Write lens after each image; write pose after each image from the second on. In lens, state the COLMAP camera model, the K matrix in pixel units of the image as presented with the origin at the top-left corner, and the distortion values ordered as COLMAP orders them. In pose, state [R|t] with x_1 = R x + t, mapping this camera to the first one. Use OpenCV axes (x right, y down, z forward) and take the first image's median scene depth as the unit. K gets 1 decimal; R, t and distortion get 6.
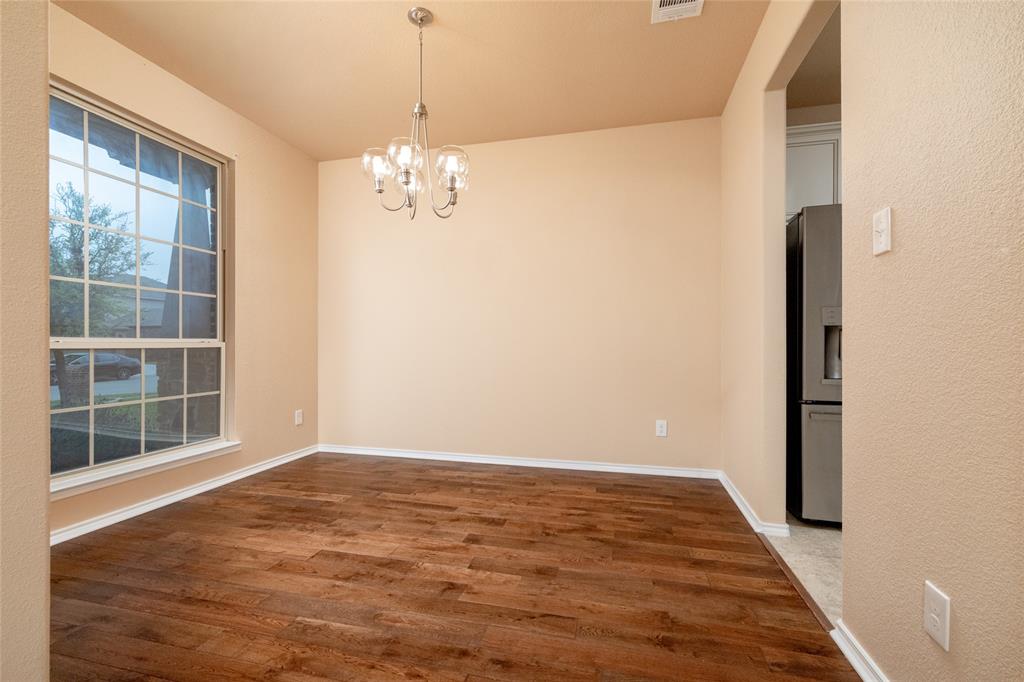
lens RADIAL K [[442.2, 0, 508.7], [0, 442.2, 338.8], [0, 0, 1]] dist [-0.012656, -0.000131]
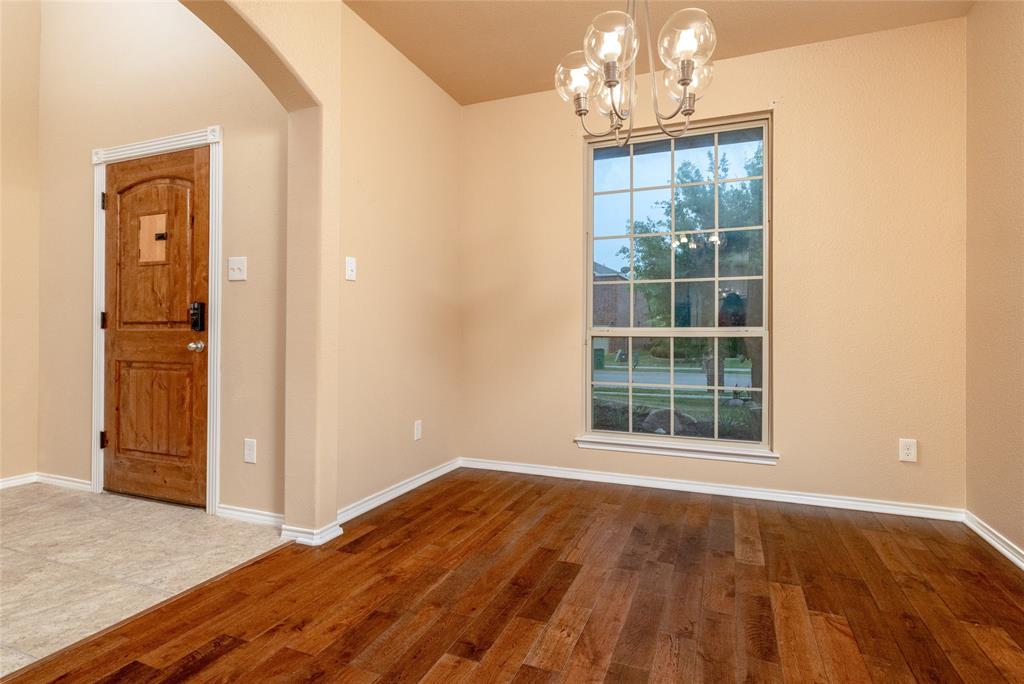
lens RADIAL K [[545.4, 0, 509.7], [0, 545.4, 331.9], [0, 0, 1]] dist [0.001553, -0.000397]
pose [[-0.132971, 0.002599, -0.991116, 0.585870], [0.012215, 0.999925, 0.000983, 0.002968], [0.991045, -0.011976, -0.132993, 0.855530]]
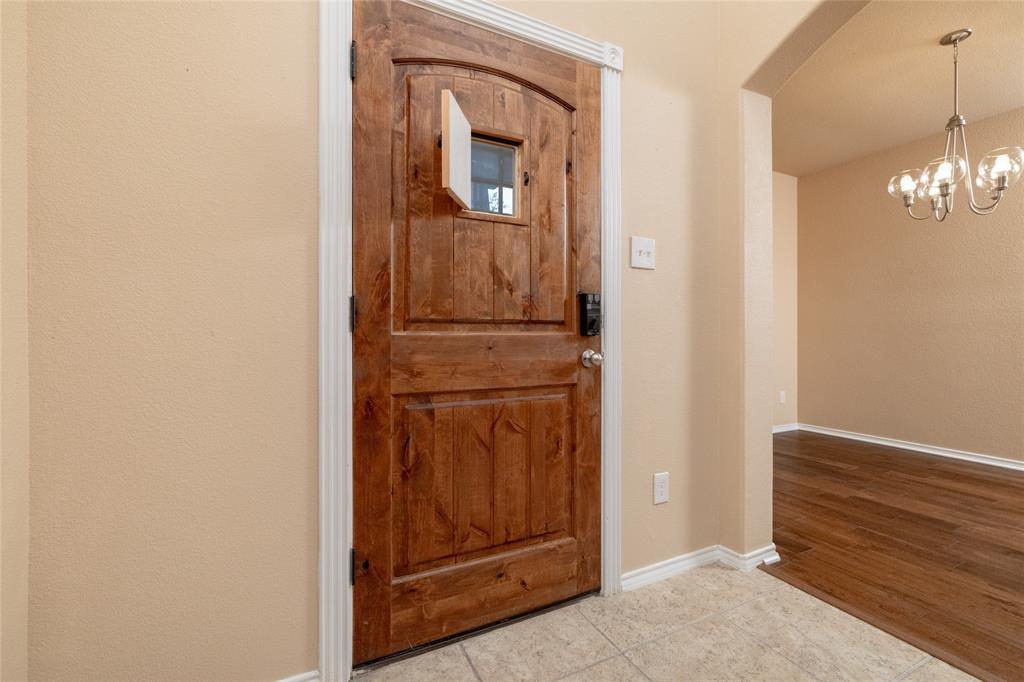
lens RADIAL K [[438.2, 0, 507.8], [0, 438.2, 337.0], [0, 0, 1]] dist [-0.004193, 0.000140]
pose [[0.659820, 0.009839, -0.751359, -0.110591], [0.007463, 0.999779, 0.019645, -0.018302], [0.751386, -0.018570, 0.659601, -0.516295]]
